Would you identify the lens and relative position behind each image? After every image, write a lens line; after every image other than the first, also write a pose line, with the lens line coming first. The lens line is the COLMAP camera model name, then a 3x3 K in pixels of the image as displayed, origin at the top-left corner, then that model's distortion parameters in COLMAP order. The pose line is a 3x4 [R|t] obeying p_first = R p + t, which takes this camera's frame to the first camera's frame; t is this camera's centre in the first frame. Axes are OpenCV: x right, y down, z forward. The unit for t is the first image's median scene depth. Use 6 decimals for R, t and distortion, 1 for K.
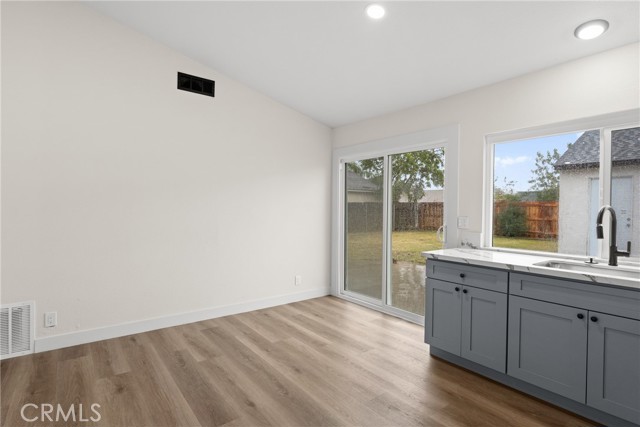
lens RADIAL K [[333.4, 0, 320.0], [0, 333.4, 213.5], [0, 0, 1]] dist [-0.001117, -0.000275]
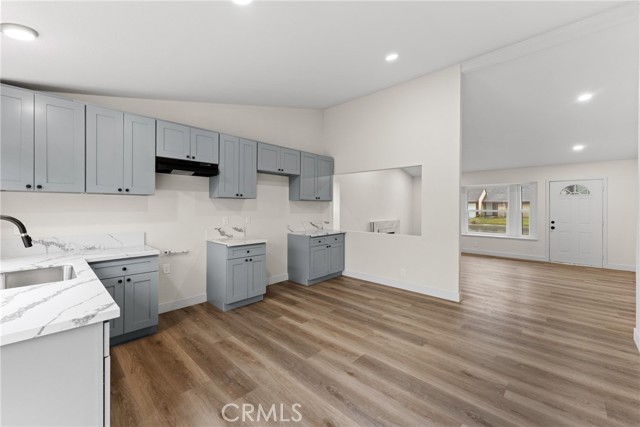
lens RADIAL K [[257.0, 0, 319.5], [0, 257.0, 206.4], [0, 0, 1]] dist [-0.000261, -0.000080]
pose [[-0.986915, -0.012954, -0.160721, 0.070138], [-0.015265, 0.999797, 0.013152, -0.067378], [0.160518, 0.015433, -0.986912, 1.751856]]
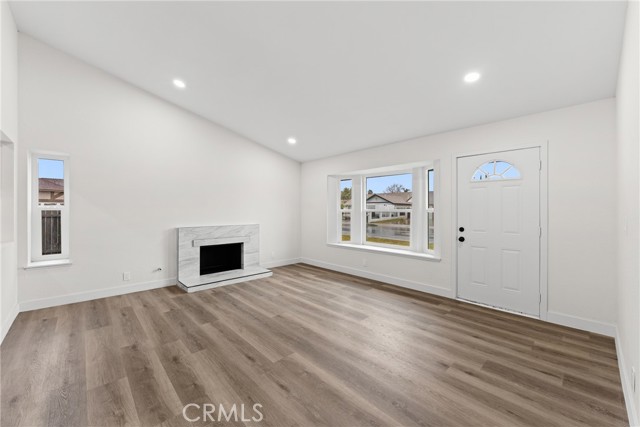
lens RADIAL K [[257.0, 0, 319.5], [0, 257.0, 206.4], [0, 0, 1]] dist [-0.000261, -0.000080]
pose [[-0.994758, -0.010405, -0.101725, -1.798819], [-0.010600, 0.999943, 0.001370, -0.030989], [0.101704, 0.002441, -0.994812, 0.910506]]
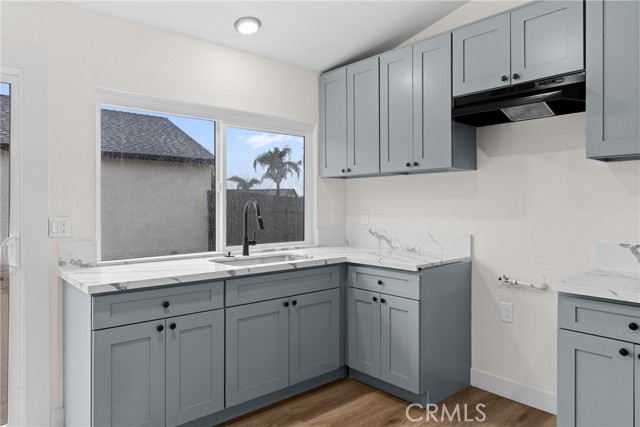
lens RADIAL K [[429.6, 0, 320.4], [0, 429.6, 204.9], [0, 0, 1]] dist [0.003173, 0.000300]
pose [[-0.073387, -0.007993, 0.997272, -0.476842], [0.020062, 0.999754, 0.009489, -0.011809], [-0.997102, 0.020704, -0.073208, 0.827993]]
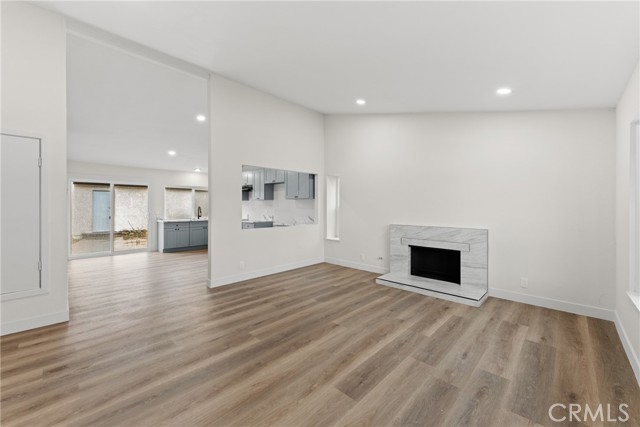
lens RADIAL K [[257.0, 0, 319.5], [0, 257.0, 206.4], [0, 0, 1]] dist [-0.000261, -0.000080]
pose [[-0.151070, -0.006445, 0.988502, -2.881162], [0.012856, 0.999881, 0.008484, -0.032770], [-0.988439, 0.013990, -0.150970, -0.144801]]
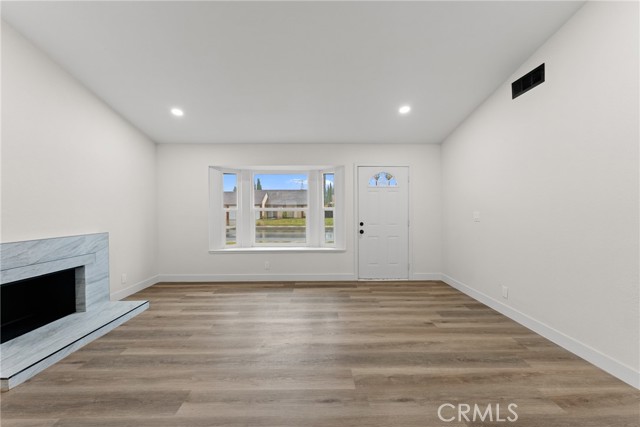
lens RADIAL K [[255.4, 0, 320.0], [0, 255.4, 213.5], [0, 0, 1]] dist [-0.002058, -0.000231]
pose [[-0.588351, 0.003150, -0.808600, -1.069664], [-0.015679, 0.999760, 0.015303, -0.005272], [0.808454, 0.021682, -0.588160, 0.344289]]
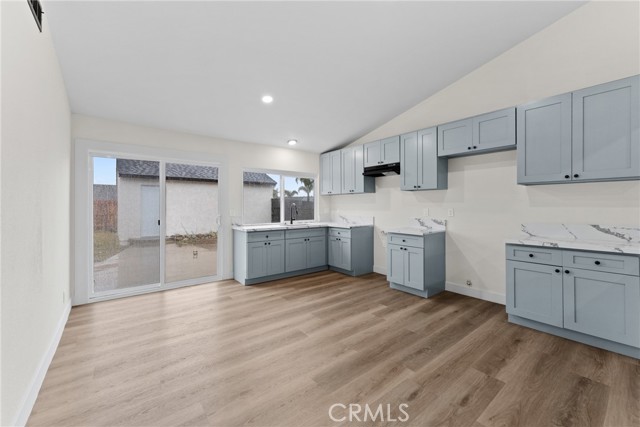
lens RADIAL K [[257.0, 0, 319.5], [0, 257.0, 206.4], [0, 0, 1]] dist [-0.000261, -0.000080]
pose [[-0.017273, -0.010699, 0.999794, -1.304988], [0.020134, 0.999736, 0.011046, -0.016293], [-0.999648, 0.020320, -0.017053, 0.761788]]
